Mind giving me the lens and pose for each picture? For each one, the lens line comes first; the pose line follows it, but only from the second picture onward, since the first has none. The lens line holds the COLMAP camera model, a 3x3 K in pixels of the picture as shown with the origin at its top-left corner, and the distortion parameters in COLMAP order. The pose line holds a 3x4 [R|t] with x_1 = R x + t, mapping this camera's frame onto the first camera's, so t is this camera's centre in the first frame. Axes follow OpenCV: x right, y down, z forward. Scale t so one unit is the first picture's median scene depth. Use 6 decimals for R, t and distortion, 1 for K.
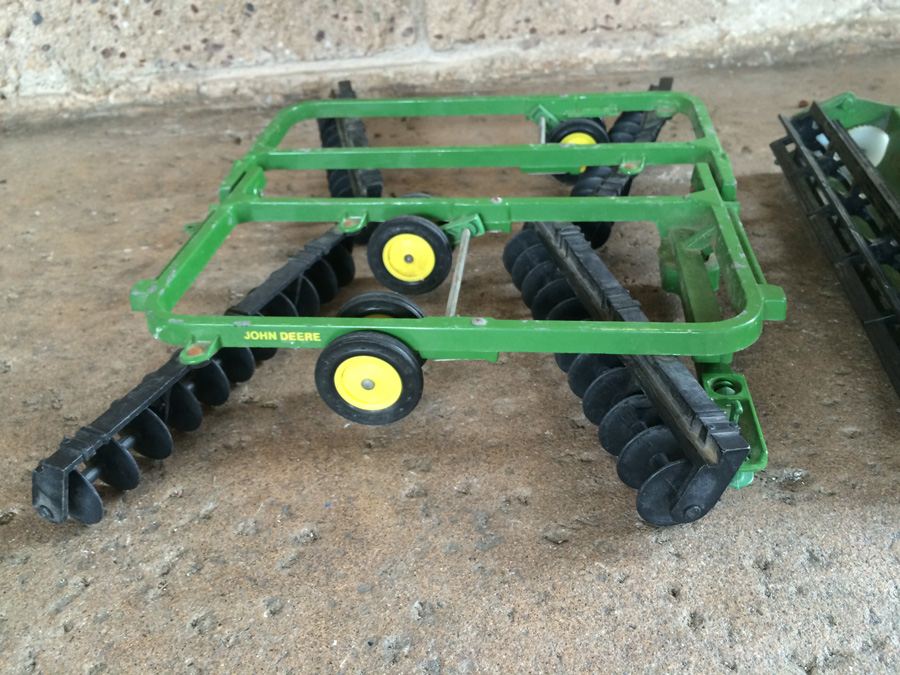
lens RADIAL K [[770.1, 0, 450.2], [0, 770.1, 340.8], [0, 0, 1]] dist [0.080242, -0.124229]
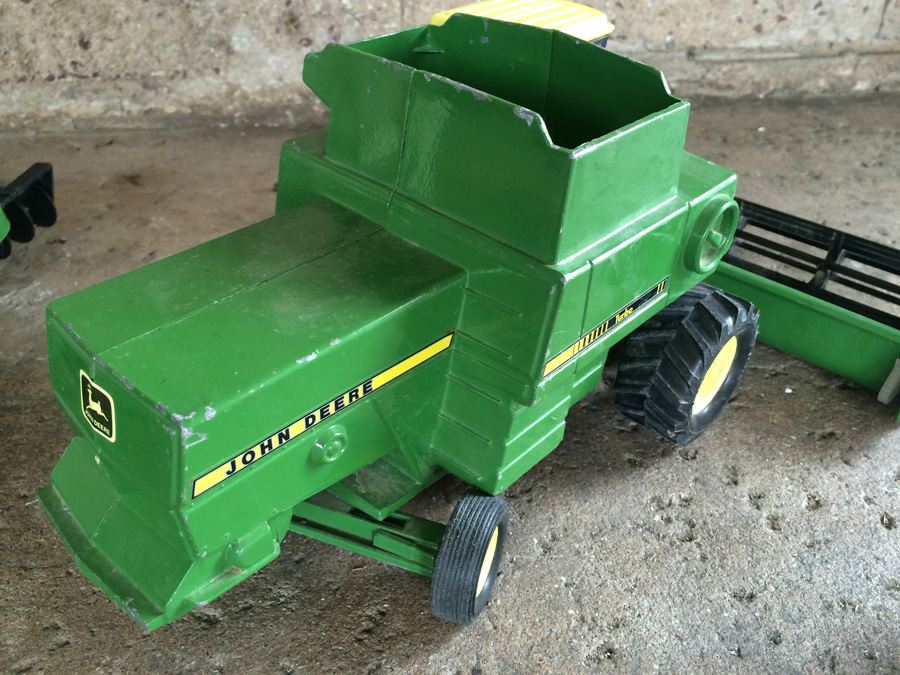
lens RADIAL K [[770.1, 0, 450.2], [0, 770.1, 340.8], [0, 0, 1]] dist [0.080242, -0.124229]
pose [[0.990111, -0.011510, 0.139810, 0.807308], [0.006961, 0.999432, 0.032985, -0.255406], [-0.140110, -0.031686, 0.989629, 0.217426]]
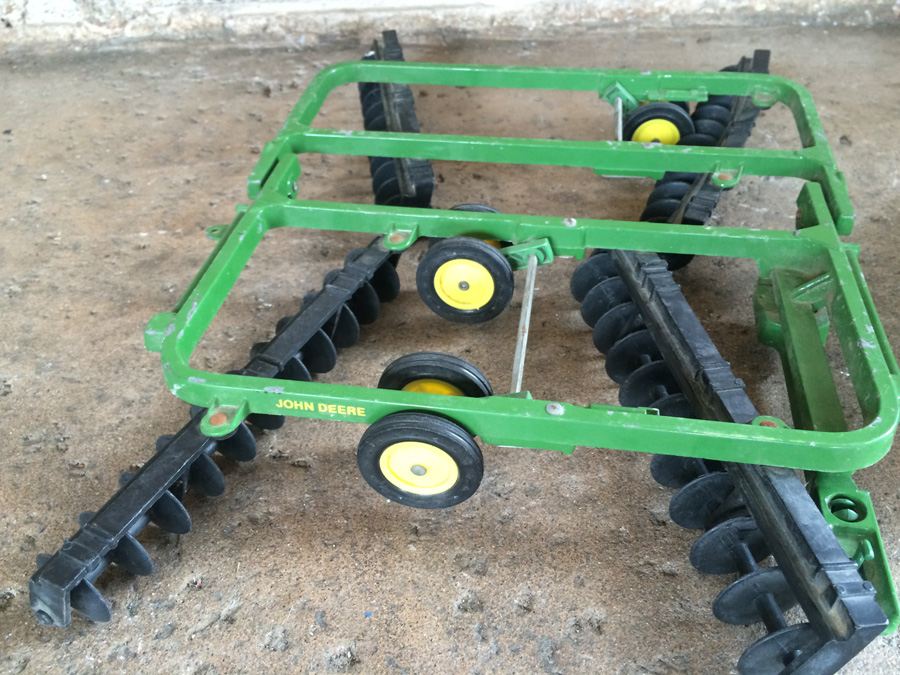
lens RADIAL K [[768.1, 0, 452.3], [0, 768.1, 339.3], [0, 0, 1]] dist [0.075083, -0.115288]
pose [[0.998422, 0.054166, -0.014828, -0.050632], [-0.051959, 0.991156, 0.122110, -0.150767], [0.021311, -0.121147, 0.992406, 0.135388]]
